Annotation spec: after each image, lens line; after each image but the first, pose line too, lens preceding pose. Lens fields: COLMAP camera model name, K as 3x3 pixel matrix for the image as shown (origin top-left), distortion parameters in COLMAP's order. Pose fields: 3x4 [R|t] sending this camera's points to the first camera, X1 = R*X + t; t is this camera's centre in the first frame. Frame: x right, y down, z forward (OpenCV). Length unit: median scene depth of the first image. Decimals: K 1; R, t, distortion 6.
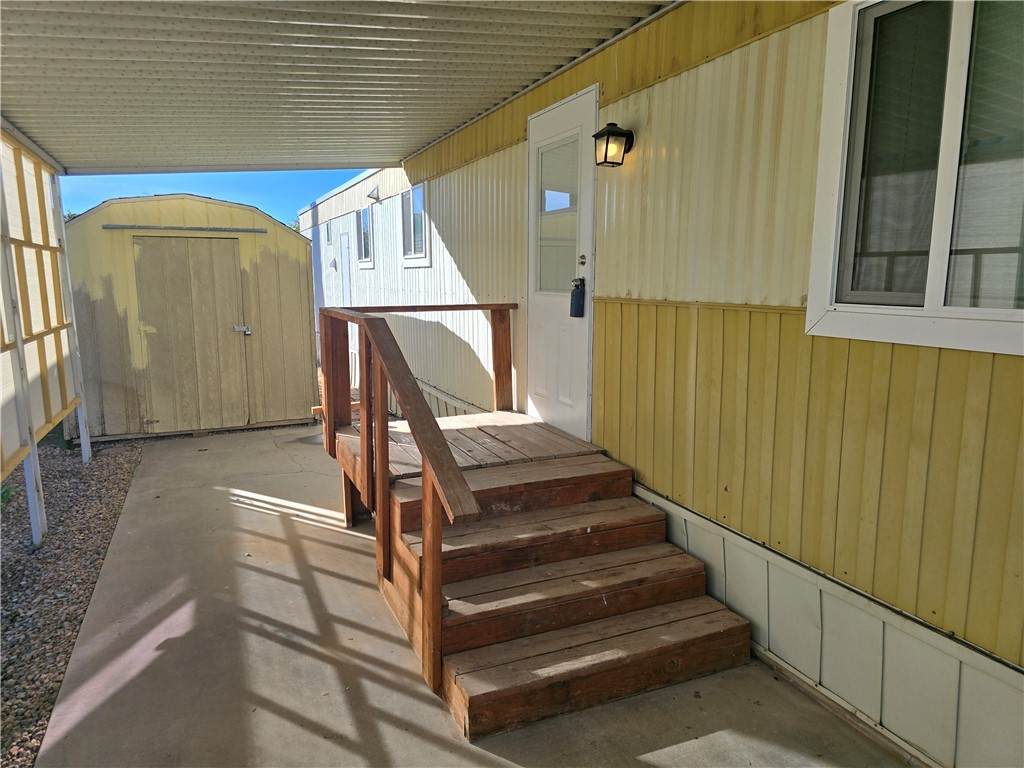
lens RADIAL K [[689.5, 0, 513.9], [0, 689.5, 383.6], [0, 0, 1]] dist [0.047323, -0.000631]
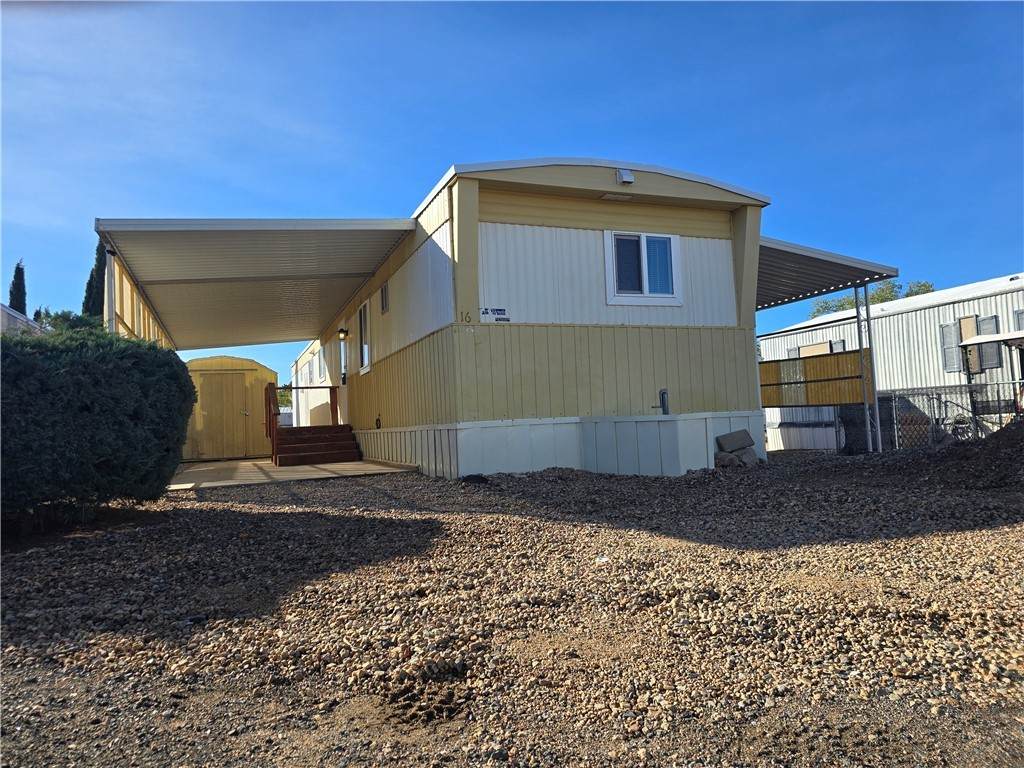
lens RADIAL K [[689.5, 0, 510.3], [0, 689.5, 383.1], [0, 0, 1]] dist [0.047323, -0.000631]
pose [[0.998580, -0.042910, -0.031574, 0.546953], [0.034943, 0.974919, -0.219799, 0.355932], [0.040214, 0.218384, 0.975034, -1.185586]]
